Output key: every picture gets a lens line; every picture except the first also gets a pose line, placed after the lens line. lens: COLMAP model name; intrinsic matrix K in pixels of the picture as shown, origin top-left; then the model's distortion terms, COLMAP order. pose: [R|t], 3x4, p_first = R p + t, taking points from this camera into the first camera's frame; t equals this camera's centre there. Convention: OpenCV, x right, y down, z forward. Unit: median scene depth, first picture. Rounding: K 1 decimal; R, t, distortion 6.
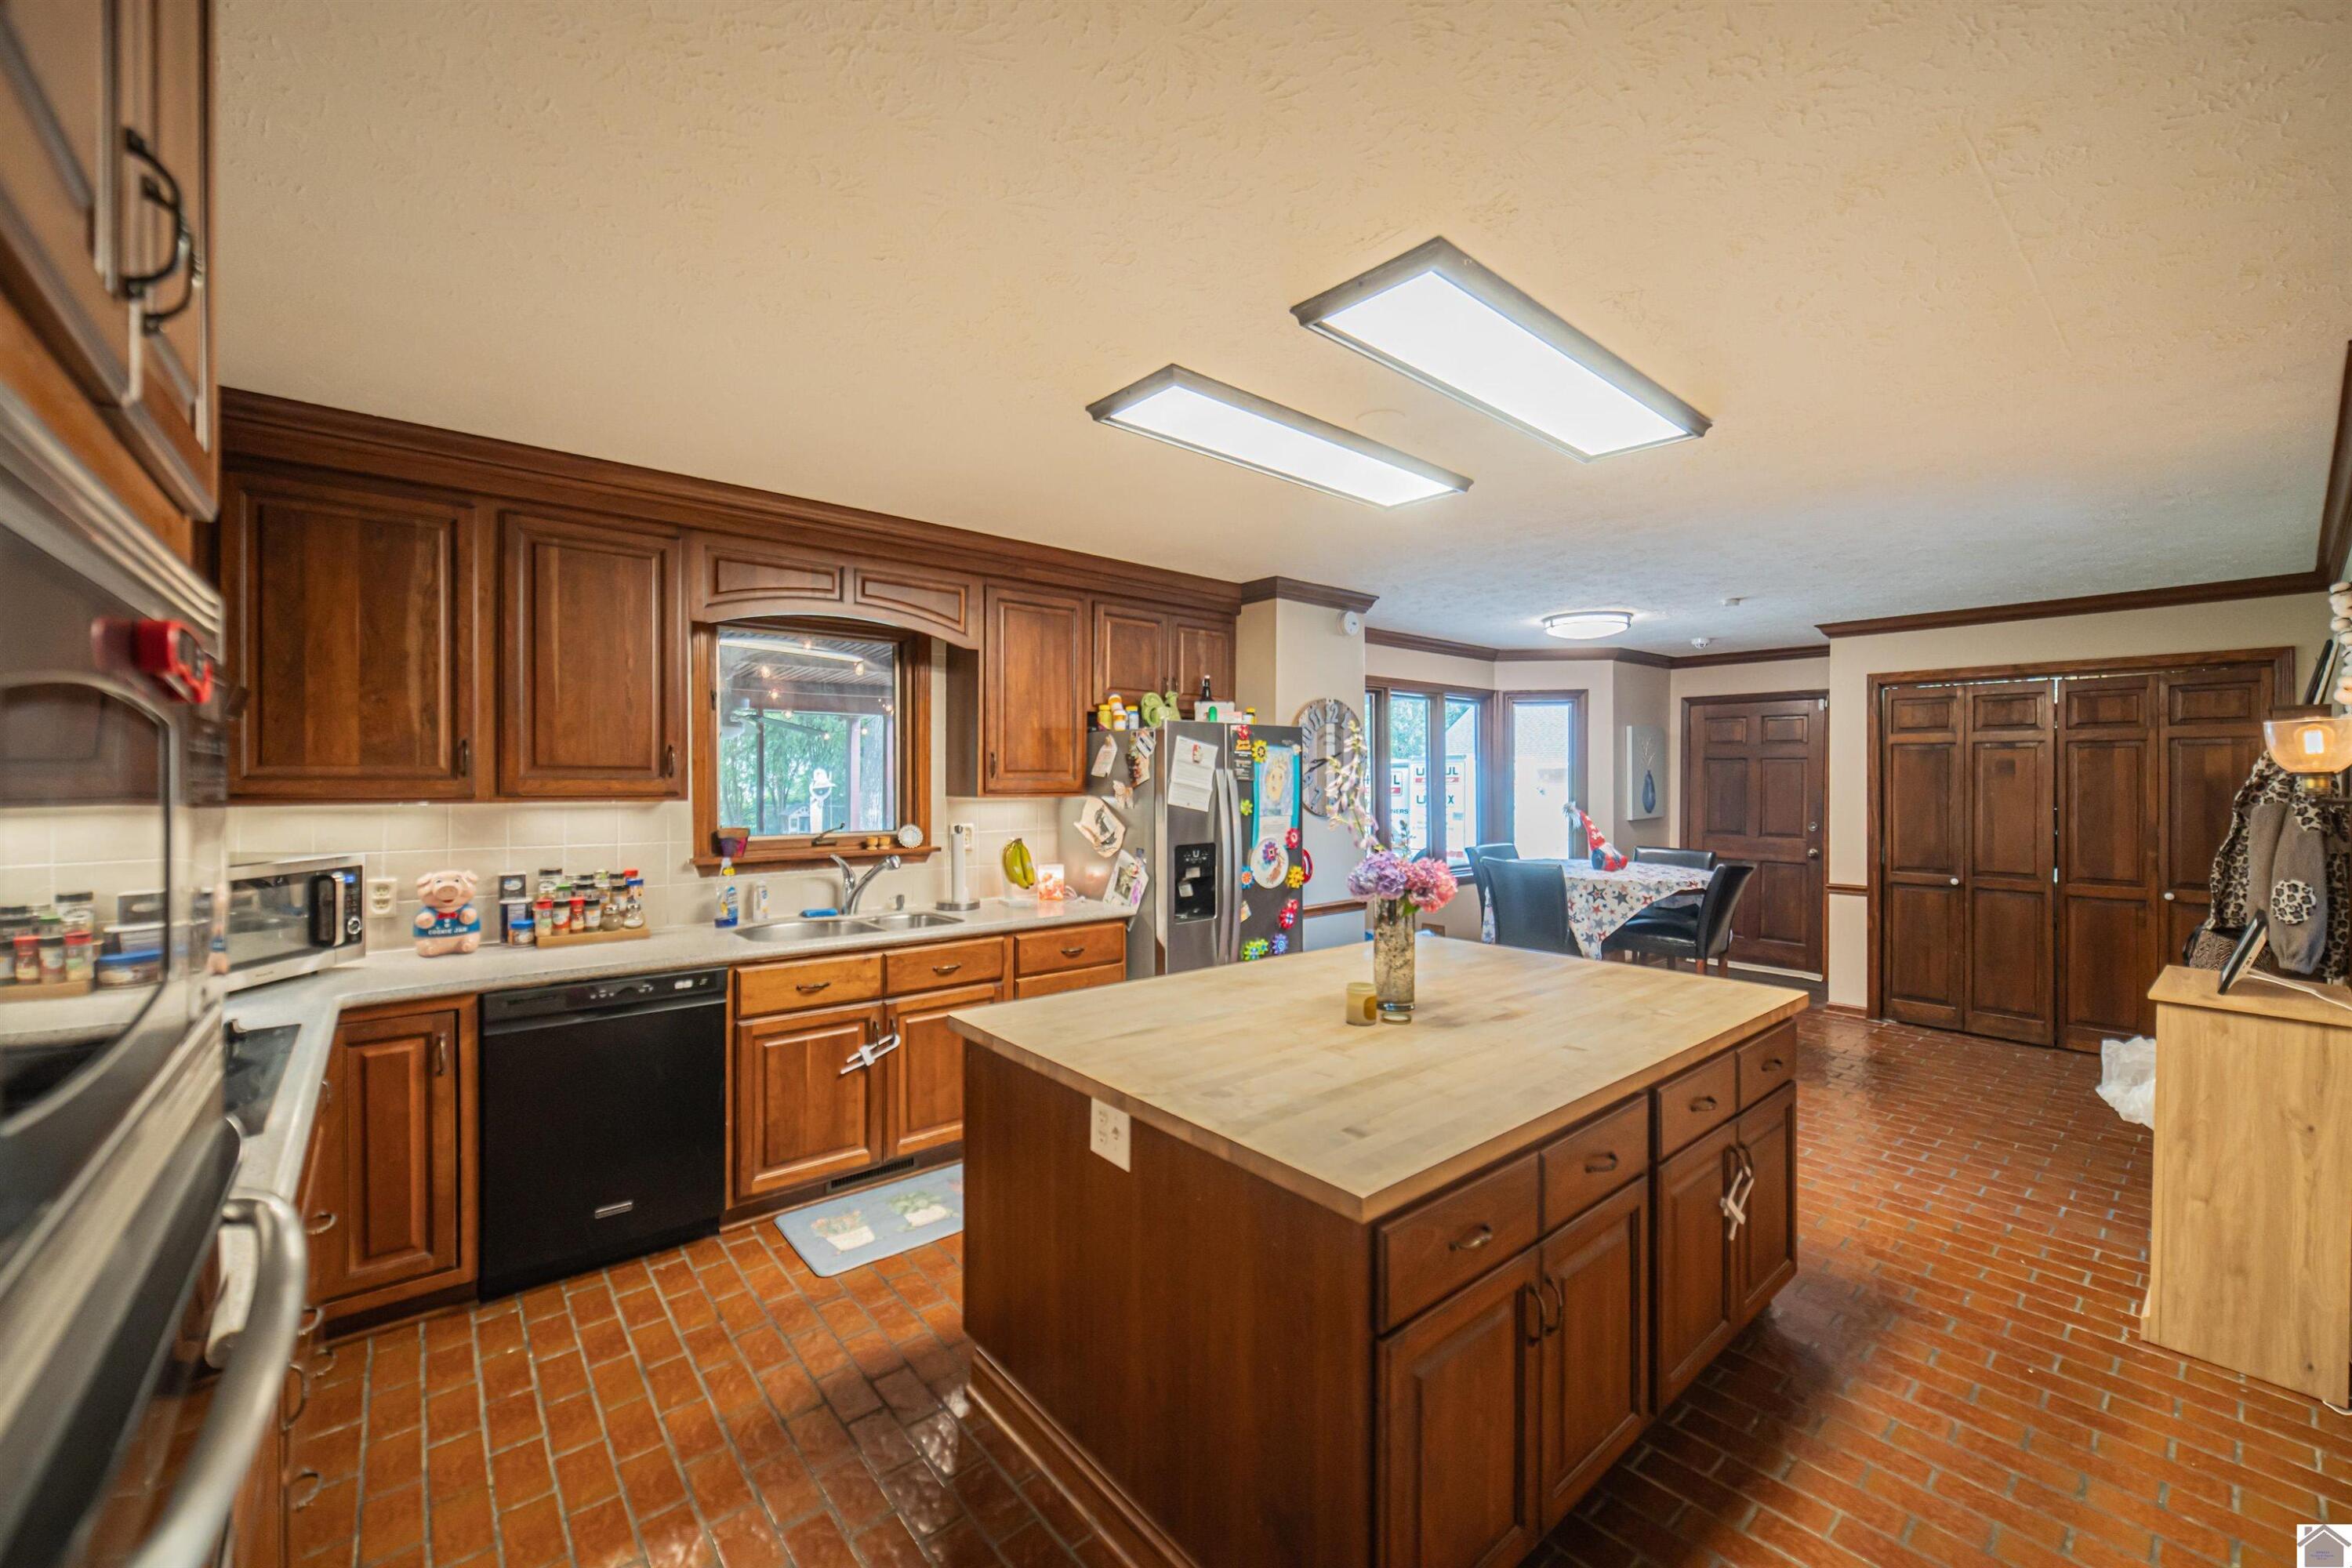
lens RADIAL K [[904.7, 0, 1185.2], [0, 904.7, 785.6], [0, 0, 1]] dist [-0.001782, -0.000045]
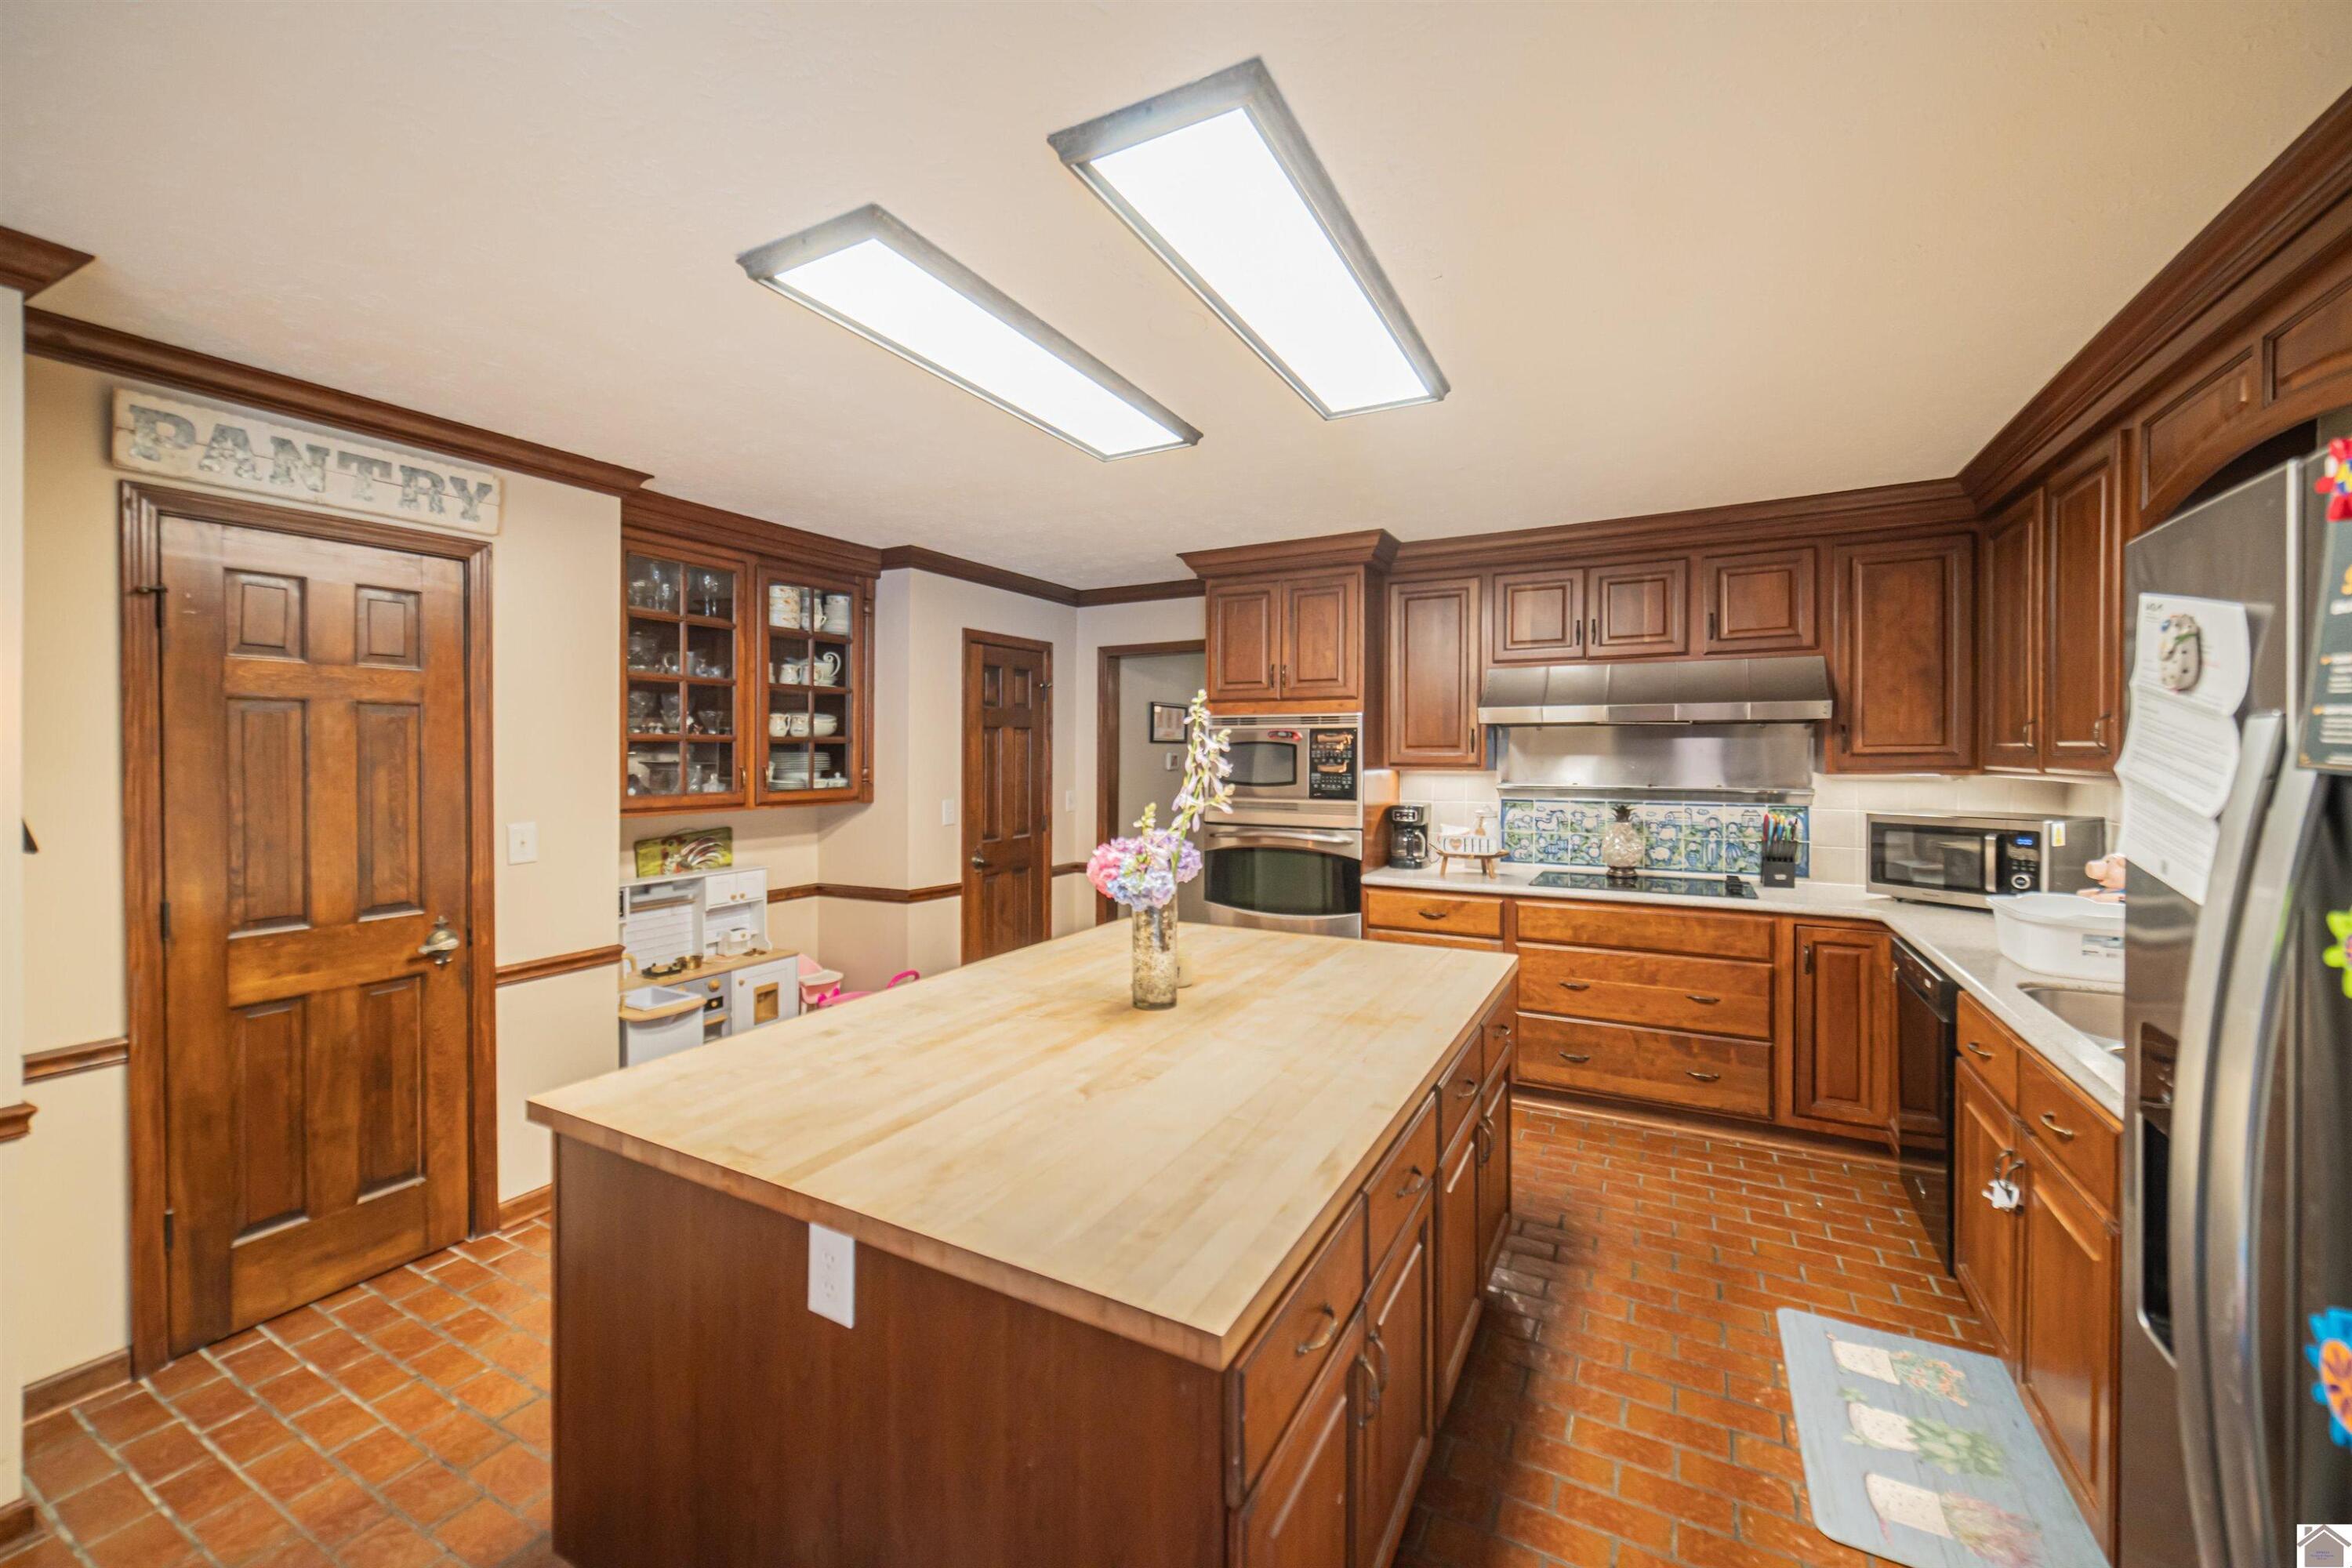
lens RADIAL K [[955.4, 0, 1170.1], [0, 955.4, 771.7], [0, 0, 1]] dist [-0.000853, -0.000057]
pose [[-0.936429, 0.005698, -0.350810, 0.417871], [-0.004133, 0.999620, 0.027267, -0.012288], [0.350832, 0.026983, -0.936050, 1.390702]]
